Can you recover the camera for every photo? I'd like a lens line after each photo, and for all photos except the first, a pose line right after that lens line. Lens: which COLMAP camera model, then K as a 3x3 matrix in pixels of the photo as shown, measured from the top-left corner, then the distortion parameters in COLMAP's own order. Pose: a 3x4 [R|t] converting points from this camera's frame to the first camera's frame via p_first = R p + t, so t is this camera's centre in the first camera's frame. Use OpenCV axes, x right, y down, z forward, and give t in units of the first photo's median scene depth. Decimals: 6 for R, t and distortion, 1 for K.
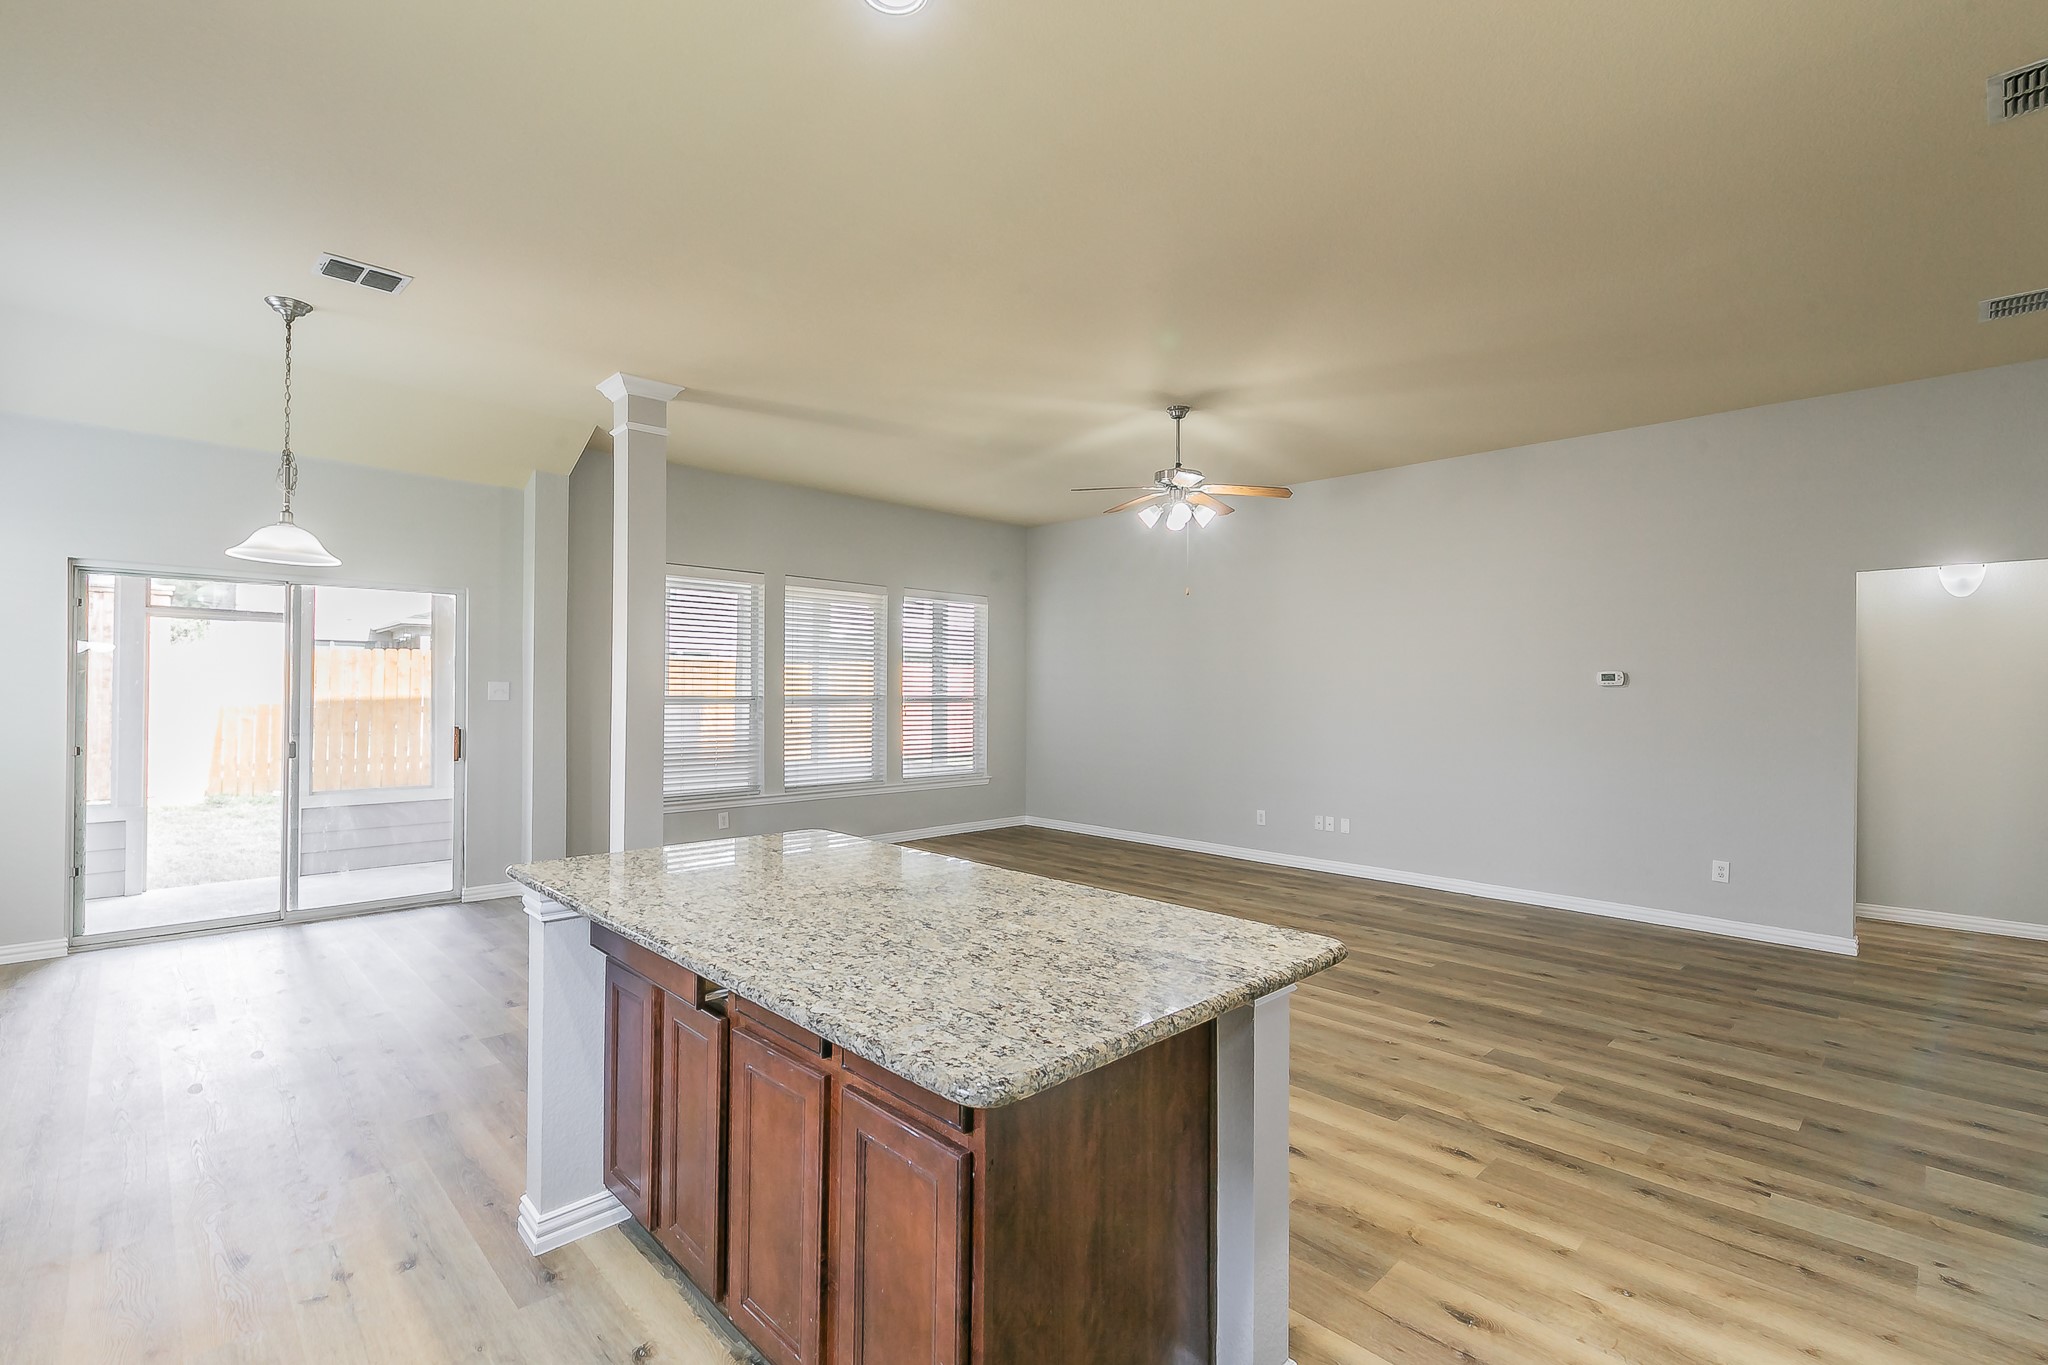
lens RADIAL K [[921.4, 0, 1037.5], [0, 921.4, 684.6], [0, 0, 1]] dist [0.000090, -0.000517]
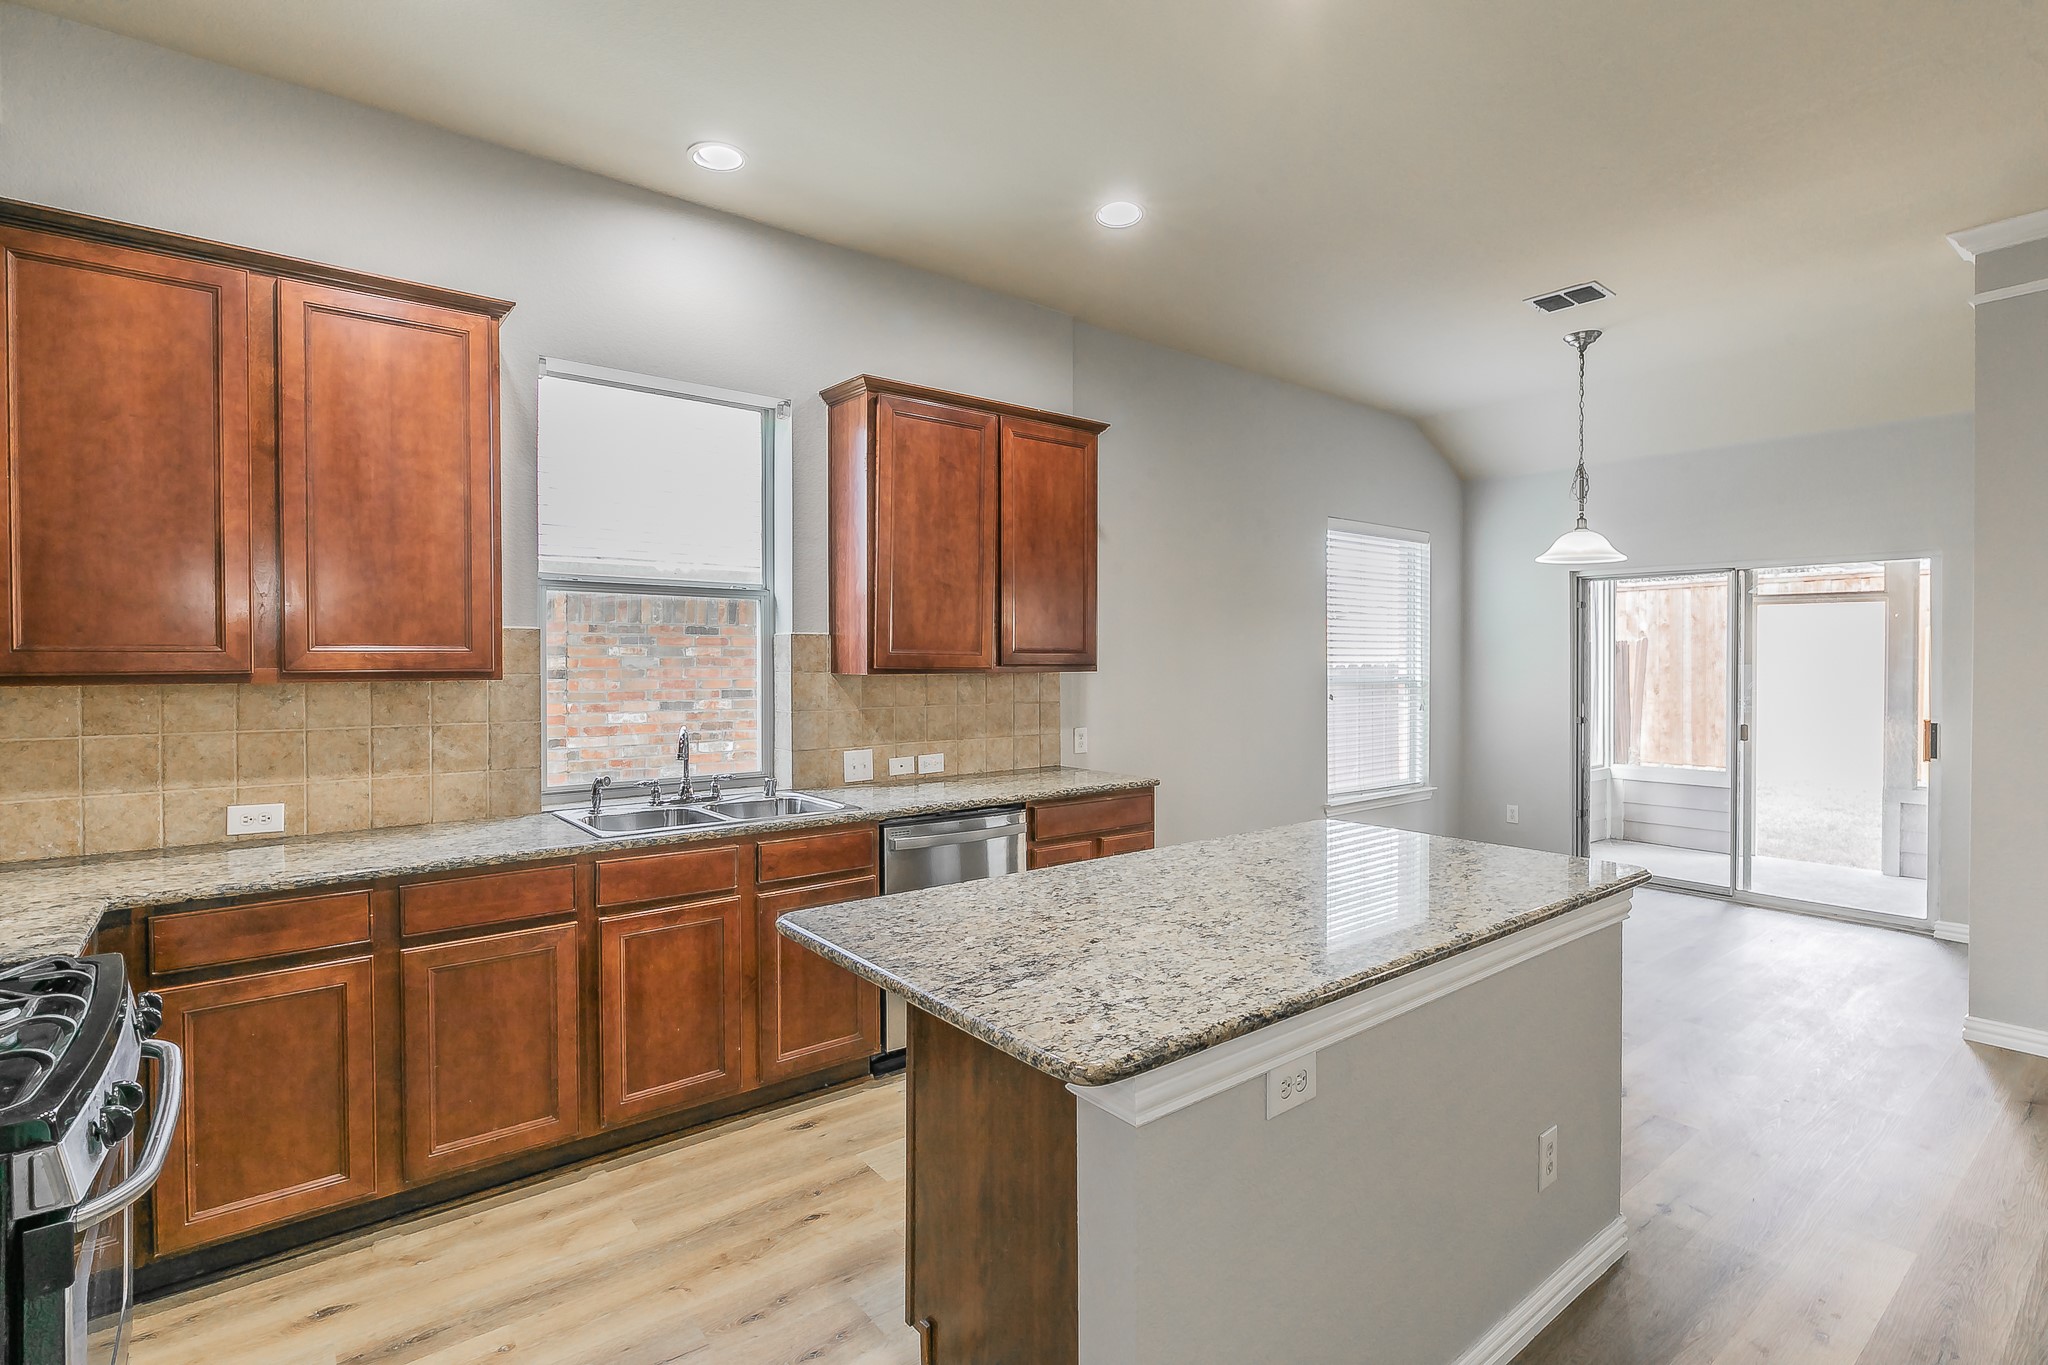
lens RADIAL K [[960.3, 0, 1029.5], [0, 960.3, 672.6], [0, 0, 1]] dist [-0.000792, -0.000521]
pose [[-0.106804, 0.006500, -0.994259, 0.343503], [0.003867, 0.999974, 0.006122, -0.004673], [0.994273, -0.003191, -0.106827, 0.342637]]
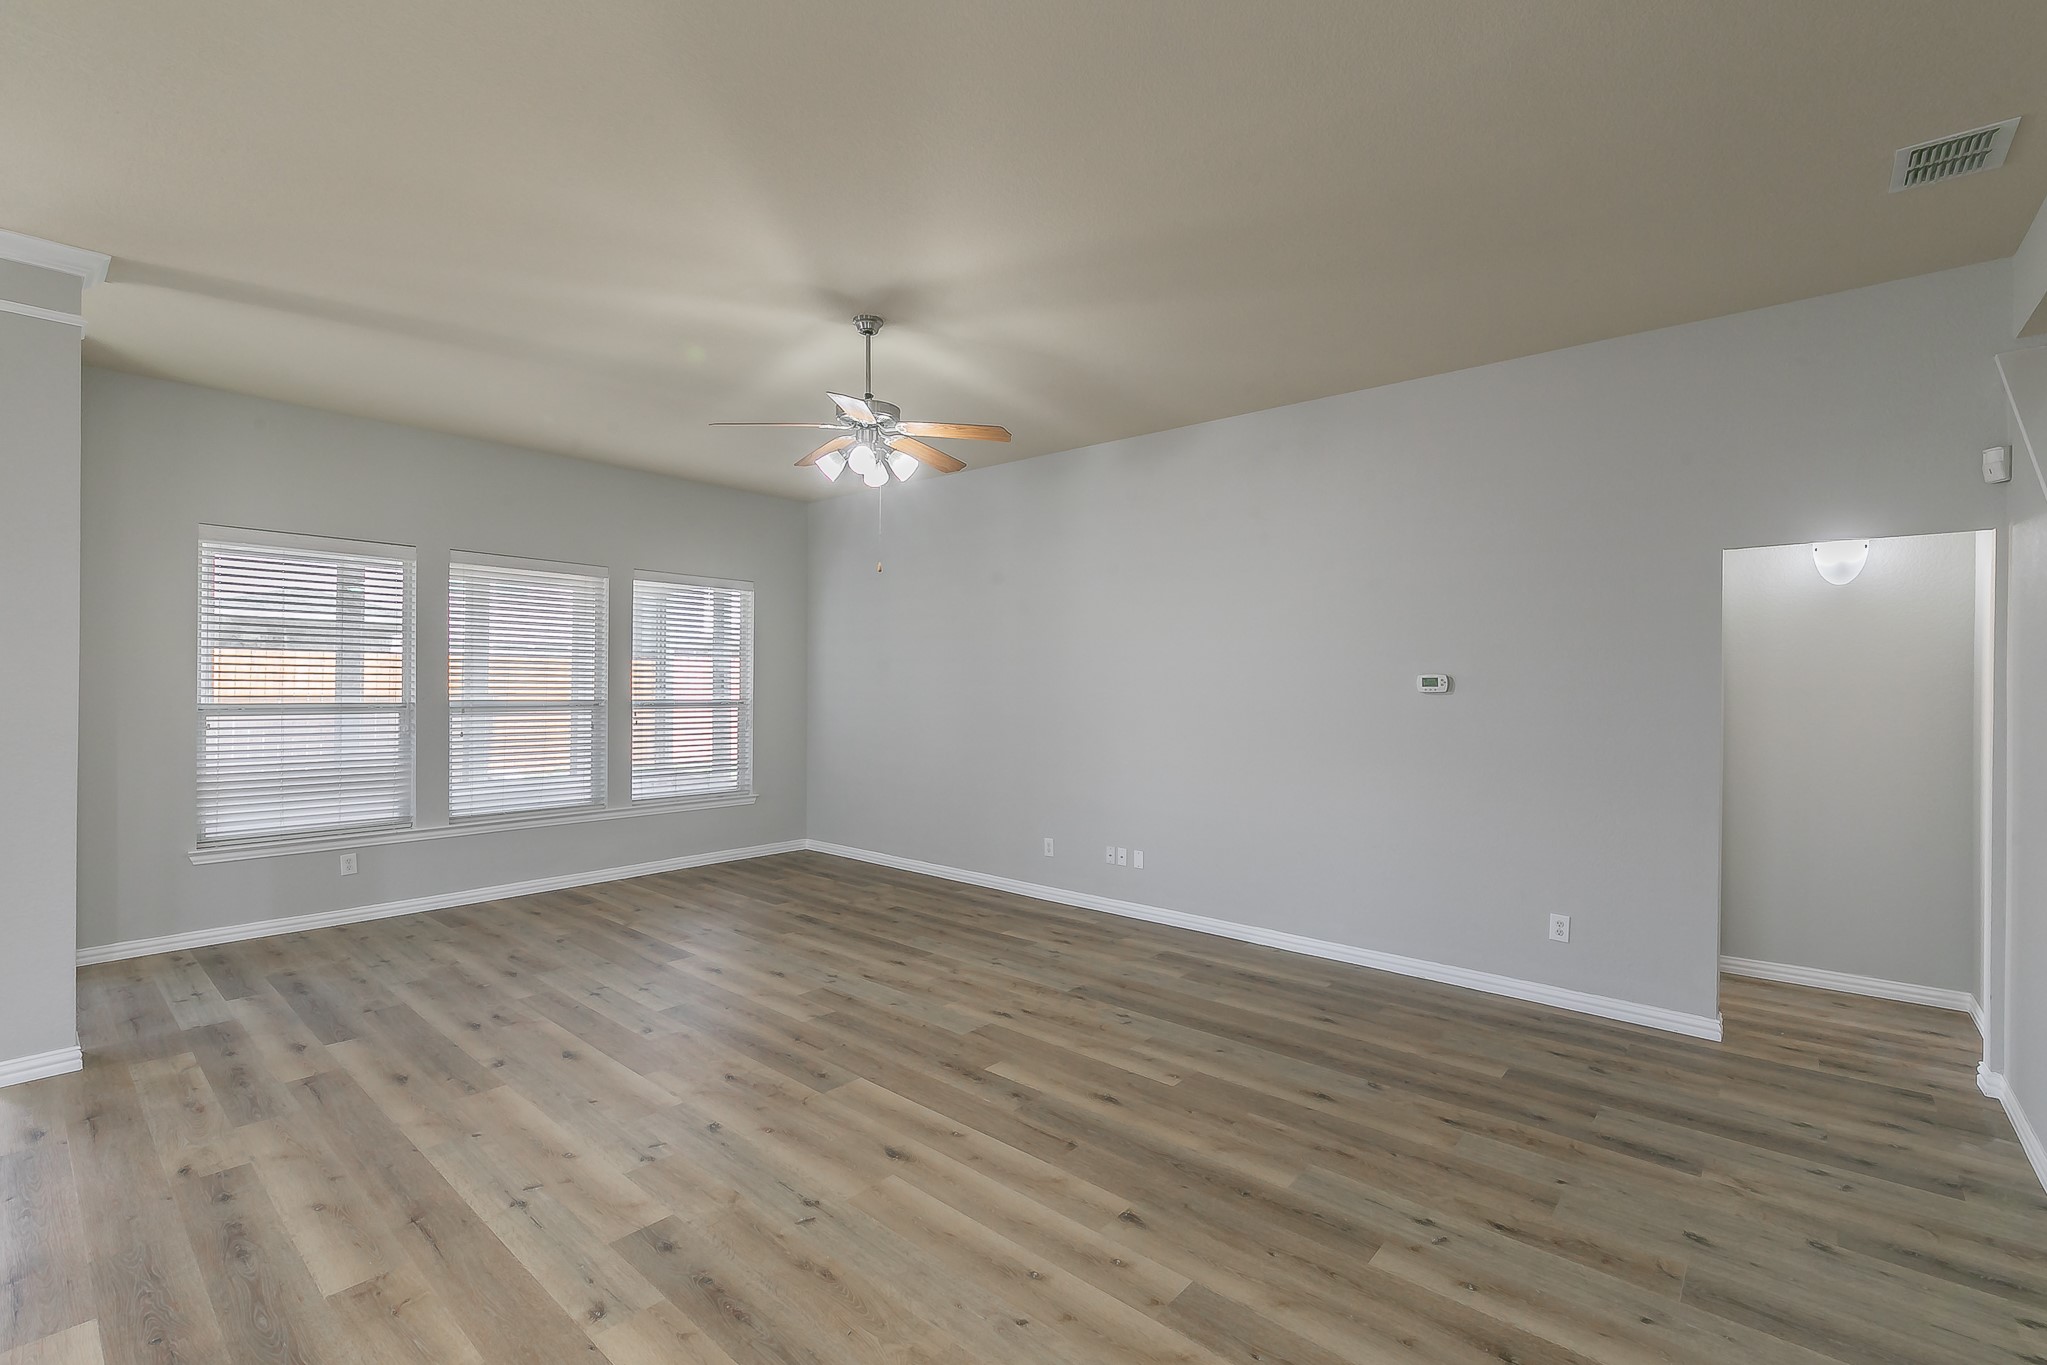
lens RADIAL K [[897.9, 0, 1031.7], [0, 897.9, 683.8], [0, 0, 1]] dist [-0.001589, -0.000114]
pose [[0.996577, 0.000297, 0.082674, 0.236009], [-0.000674, 0.999989, 0.004539, -0.010953], [-0.082672, -0.004579, 0.996566, 0.282141]]
